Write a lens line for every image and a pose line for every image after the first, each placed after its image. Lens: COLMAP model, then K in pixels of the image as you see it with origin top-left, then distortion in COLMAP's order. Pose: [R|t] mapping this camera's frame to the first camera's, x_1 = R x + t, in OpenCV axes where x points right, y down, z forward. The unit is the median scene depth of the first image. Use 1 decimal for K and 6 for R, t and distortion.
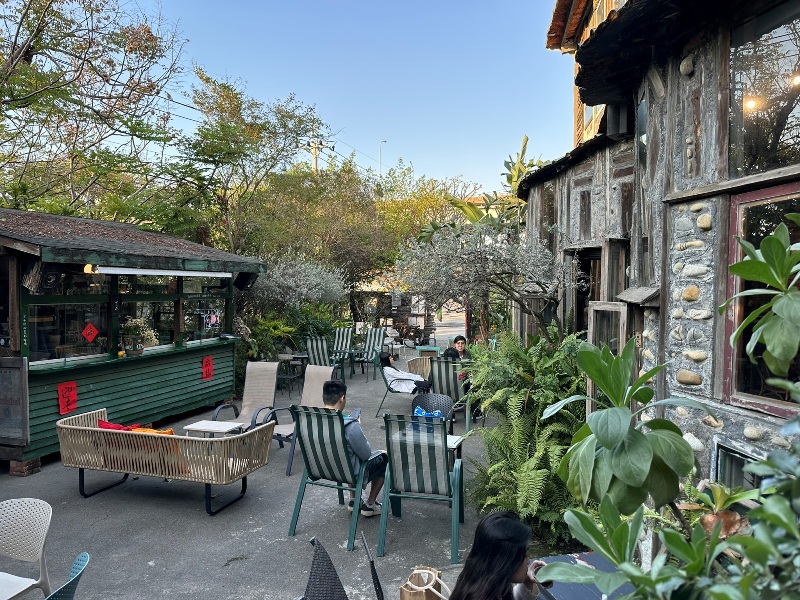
lens RADIAL K [[564.9, 0, 397.3], [0, 564.9, 302.7], [0, 0, 1]] dist [0.065248, -0.088805]
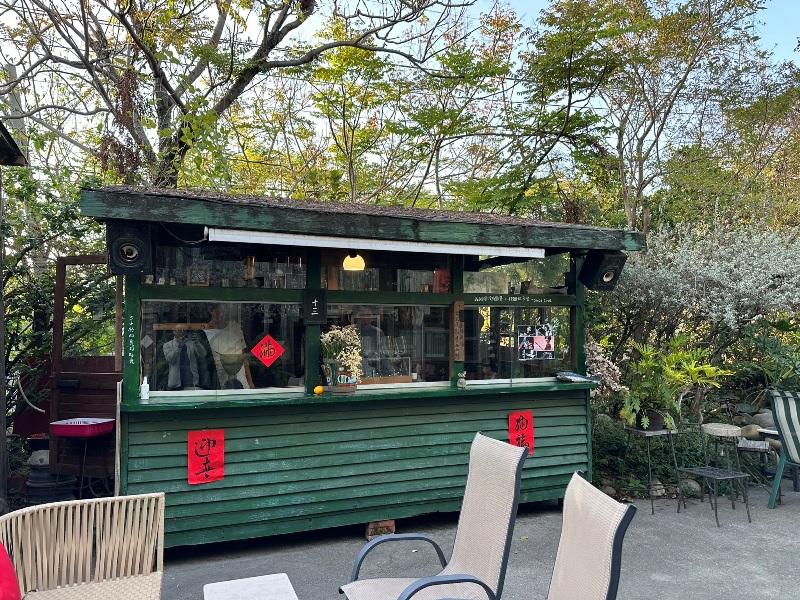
lens RADIAL K [[564.9, 0, 397.1], [0, 564.9, 302.4], [0, 0, 1]] dist [0.065248, -0.088805]
pose [[0.631905, -0.049581, -0.773458, 0.030509], [-0.014883, 0.996992, -0.076068, 0.068332], [0.774903, 0.059579, 0.629266, 1.110039]]
